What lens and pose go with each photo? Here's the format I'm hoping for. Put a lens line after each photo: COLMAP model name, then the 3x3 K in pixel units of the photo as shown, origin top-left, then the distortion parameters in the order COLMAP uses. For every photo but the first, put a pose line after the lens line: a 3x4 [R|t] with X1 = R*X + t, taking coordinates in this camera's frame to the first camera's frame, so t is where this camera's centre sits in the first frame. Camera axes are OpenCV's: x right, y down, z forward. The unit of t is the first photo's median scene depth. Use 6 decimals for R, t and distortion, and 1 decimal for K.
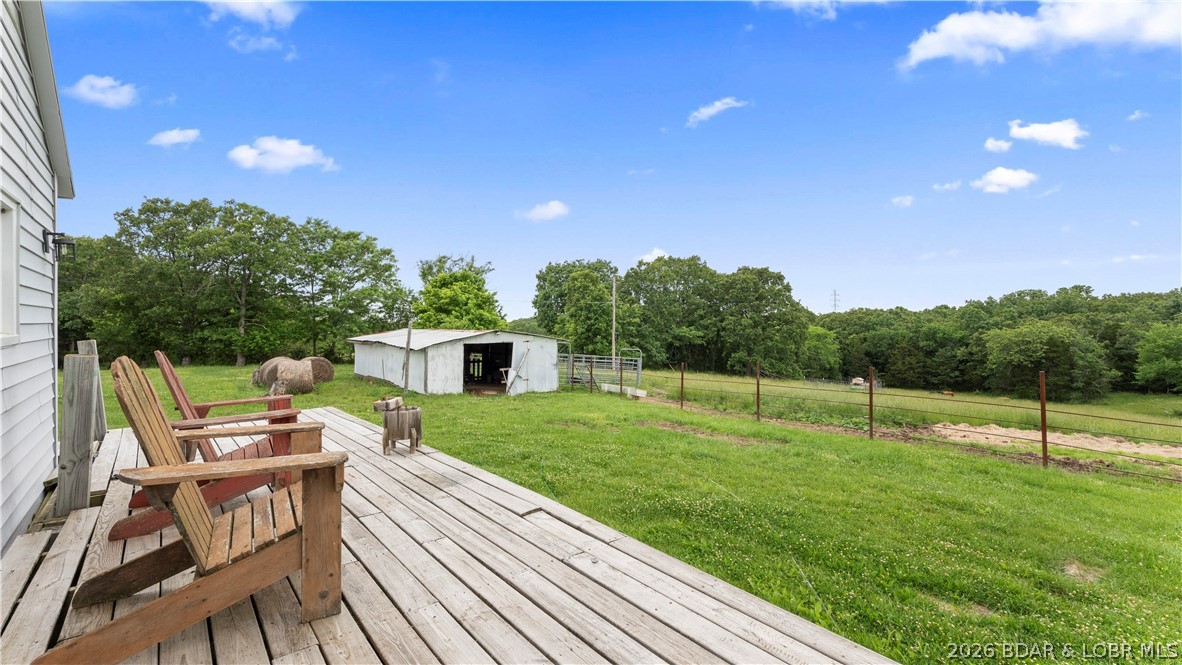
lens RADIAL K [[520.0, 0, 591.0], [0, 520.0, 332.5], [0, 0, 1]] dist [0.003195, 0.000198]
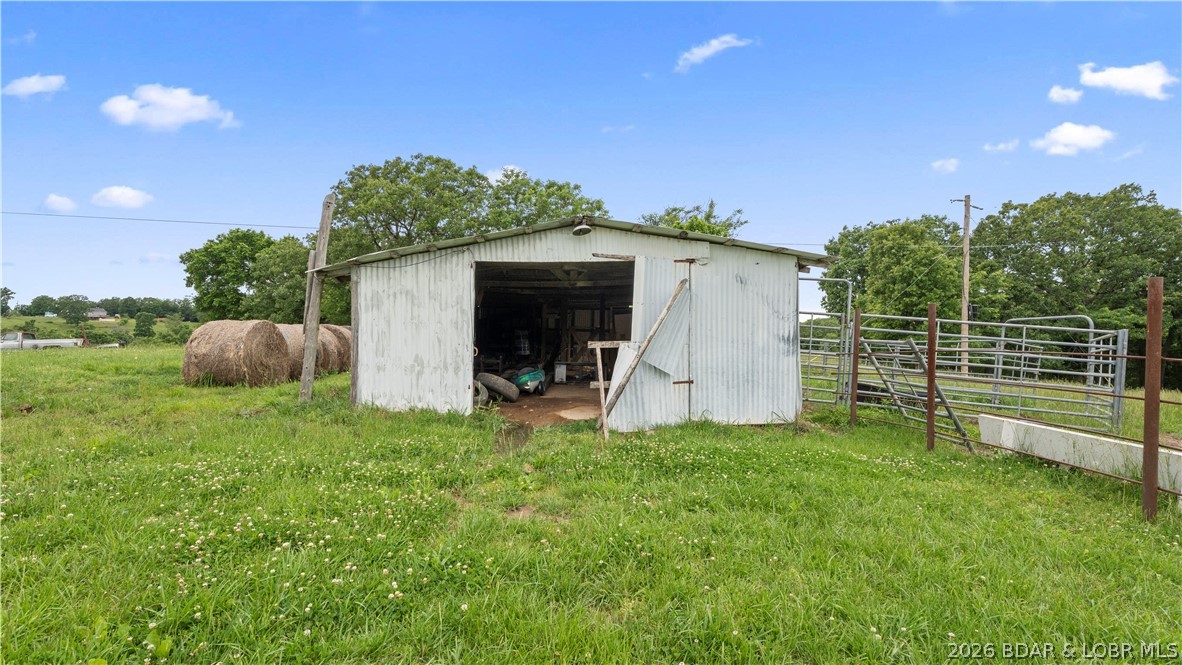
lens RADIAL K [[520.0, 0, 591.0], [0, 520.0, 332.5], [0, 0, 1]] dist [0.003195, 0.000198]
pose [[0.853882, 0.005740, -0.520436, -0.003276], [-0.007277, 0.999973, -0.000911, 0.022685], [0.520417, 0.004565, 0.853900, 0.259232]]
